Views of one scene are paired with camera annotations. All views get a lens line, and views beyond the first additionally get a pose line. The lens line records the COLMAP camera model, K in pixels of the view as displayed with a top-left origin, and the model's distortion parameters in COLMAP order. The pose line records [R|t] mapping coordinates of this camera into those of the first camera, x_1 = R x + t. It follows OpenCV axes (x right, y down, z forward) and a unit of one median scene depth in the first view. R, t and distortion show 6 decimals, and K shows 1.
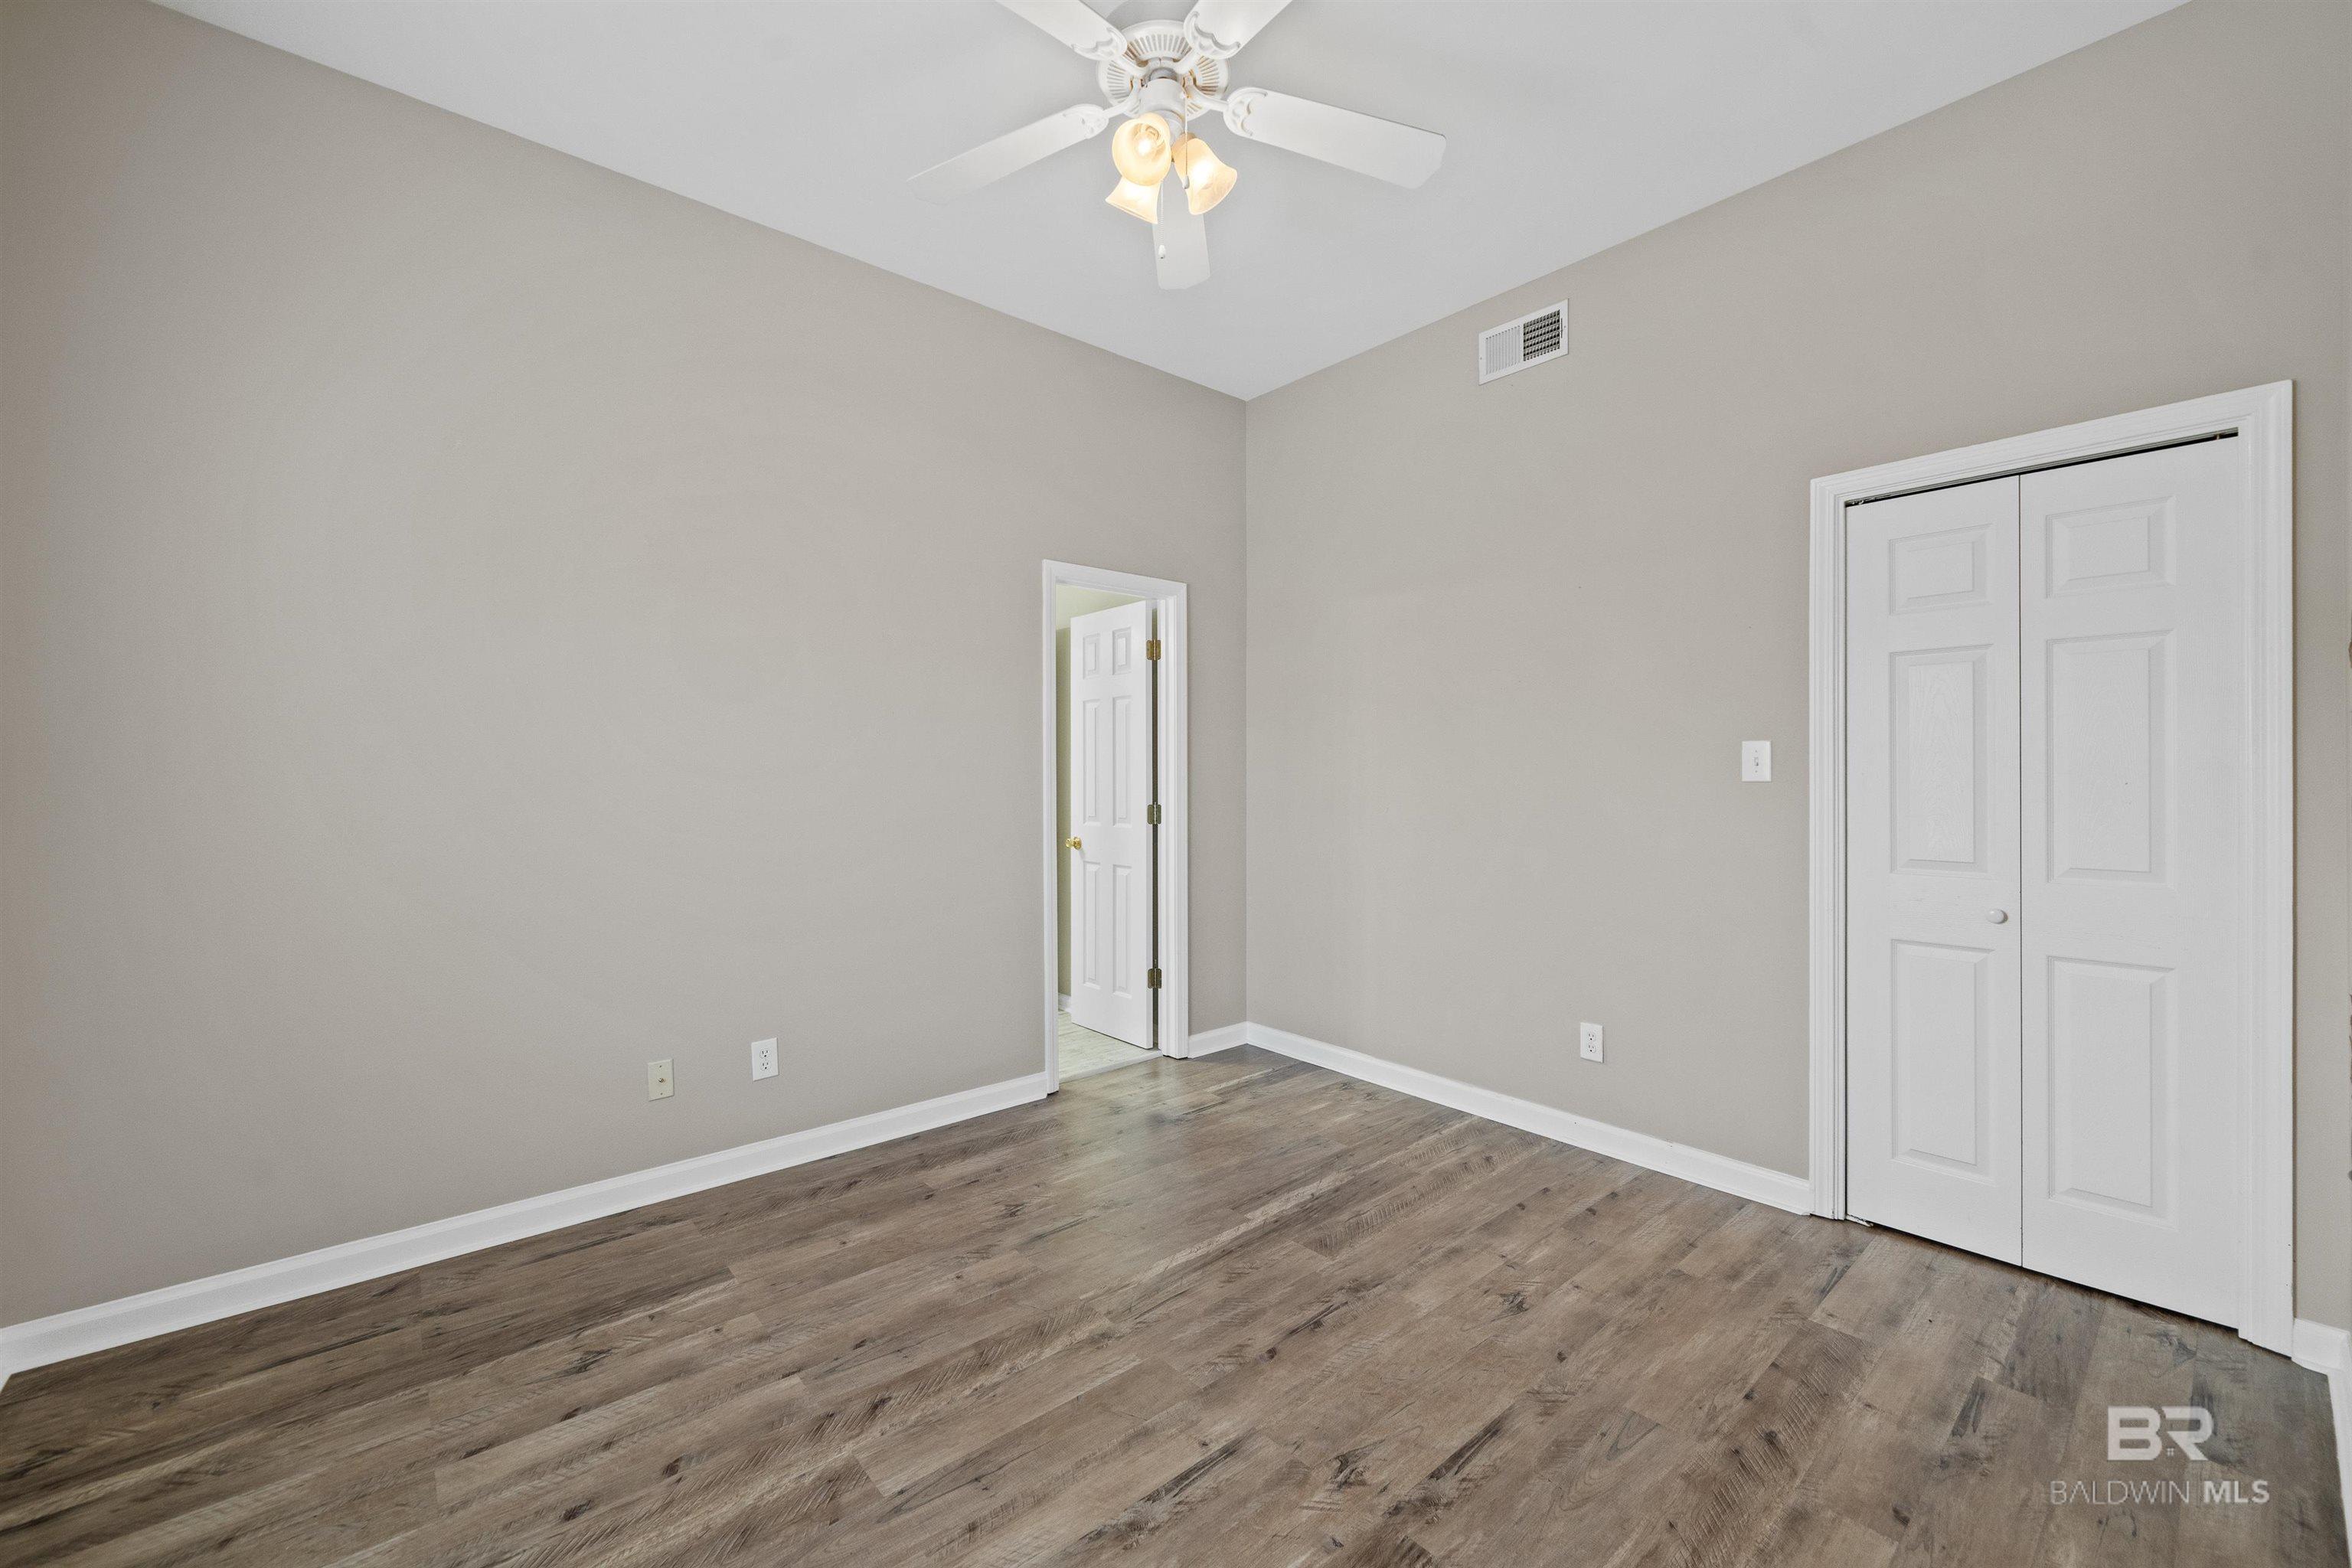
lens RADIAL K [[949.6, 0, 1187.2], [0, 949.6, 774.9], [0, 0, 1]] dist [0.001388, -0.000960]
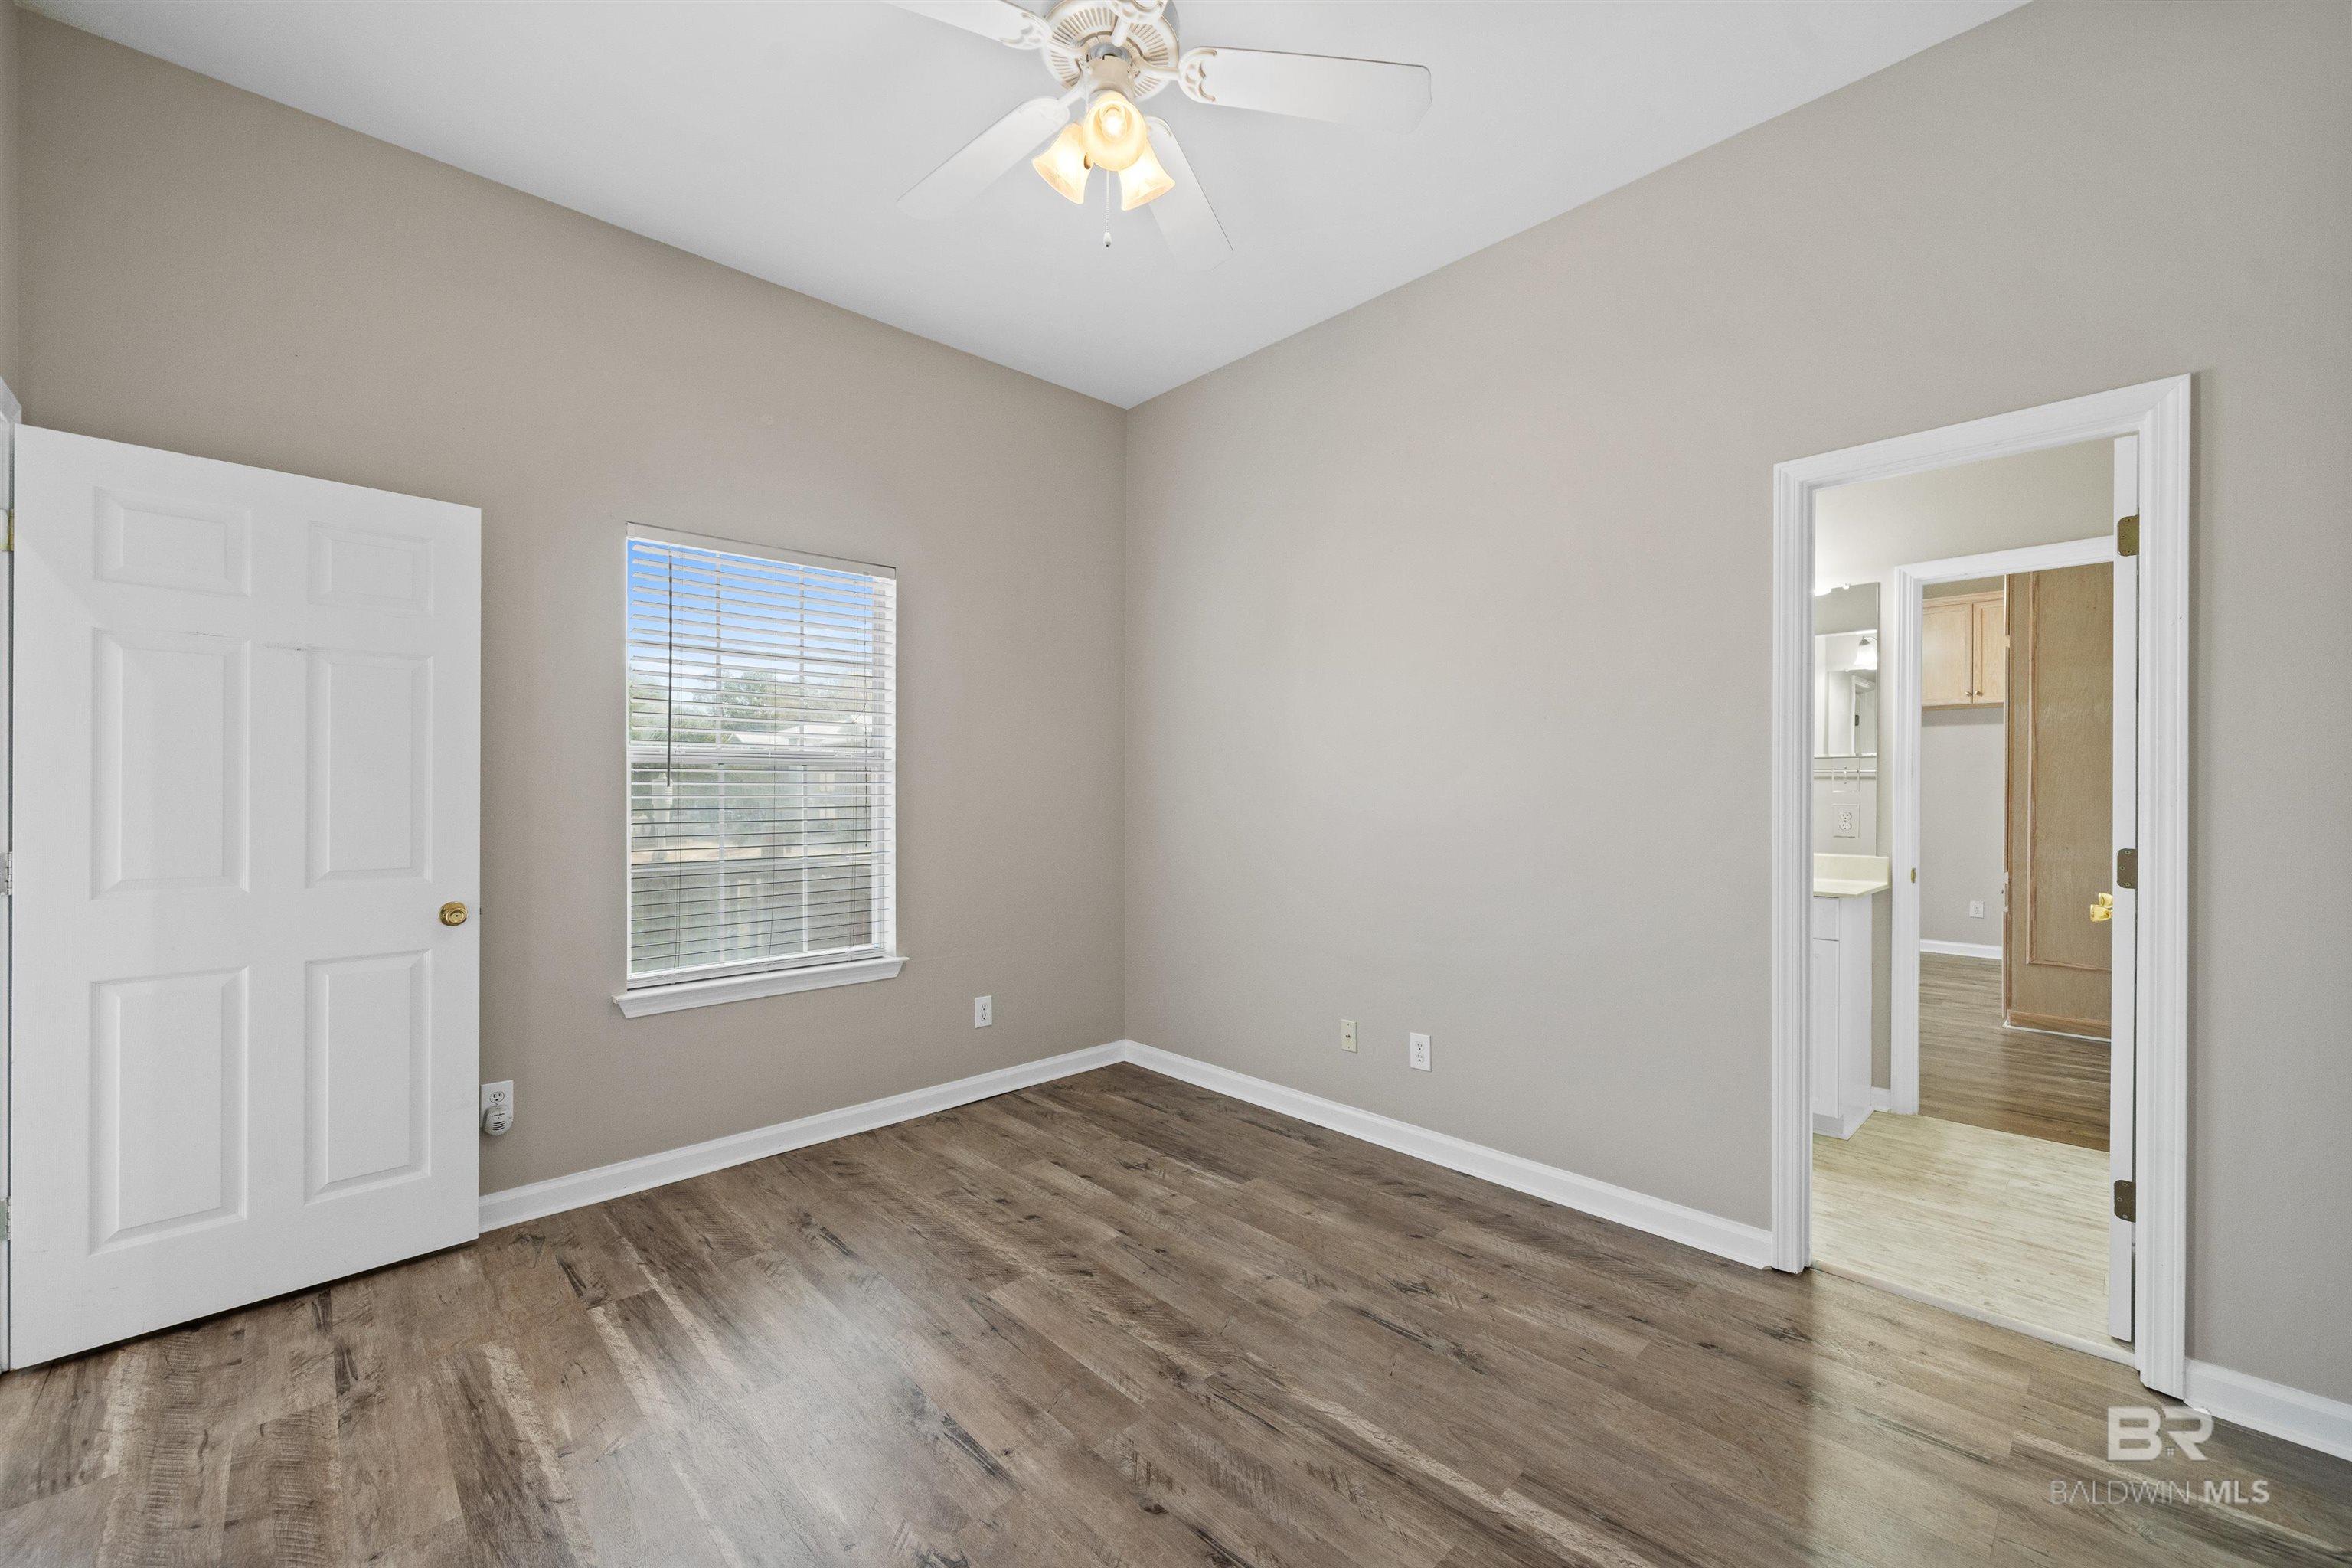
lens RADIAL K [[949.6, 0, 1181.0], [0, 949.6, 788.2], [0, 0, 1]] dist [0.001388, -0.000960]
pose [[0.030064, 0.000804, -0.999548, 0.815935], [-0.001752, 0.999998, 0.000752, 0.001532], [0.999546, 0.001729, 0.030065, 0.916149]]
